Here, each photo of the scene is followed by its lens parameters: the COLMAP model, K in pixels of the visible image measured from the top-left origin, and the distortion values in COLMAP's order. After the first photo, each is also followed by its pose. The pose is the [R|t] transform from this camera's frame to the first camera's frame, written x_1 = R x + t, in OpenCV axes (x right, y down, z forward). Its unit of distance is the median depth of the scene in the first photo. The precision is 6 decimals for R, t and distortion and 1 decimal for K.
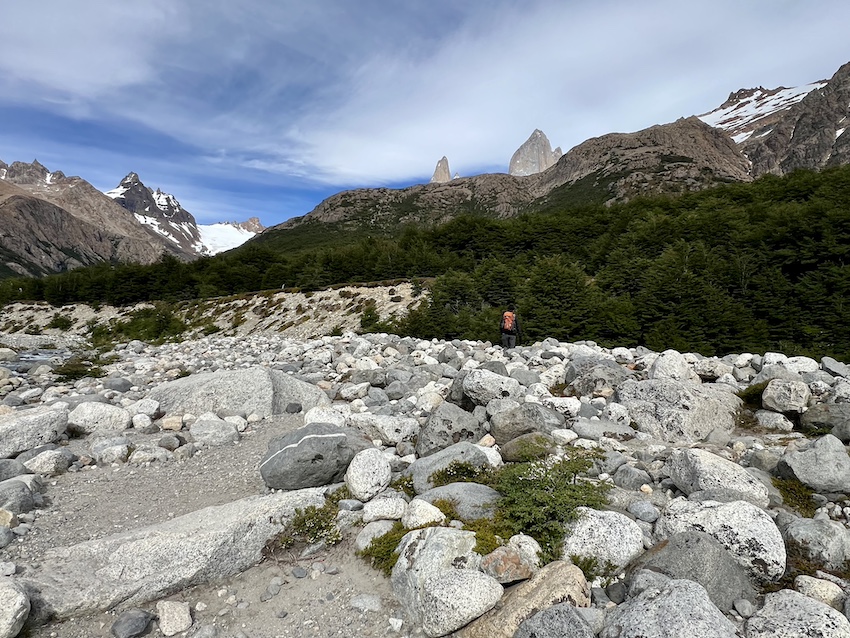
lens RADIAL K [[502.1, 0, 427.9], [0, 502.1, 317.3], [0, 0, 1]] dist [-0.001798, -0.004817]
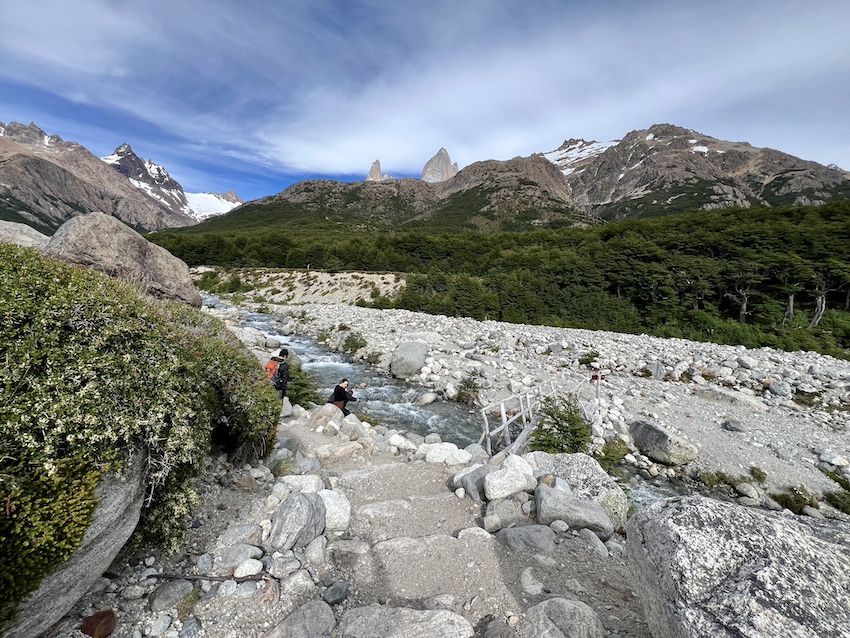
lens RADIAL K [[345.1, 0, 423.7], [0, 345.1, 317.3], [0, 0, 1]] dist [-0.001064, -0.000055]
pose [[0.980801, 0.030922, 0.192543, -0.058406], [-0.055098, 0.991060, 0.121505, -0.024874], [-0.187064, -0.129781, 0.973737, -0.125648]]
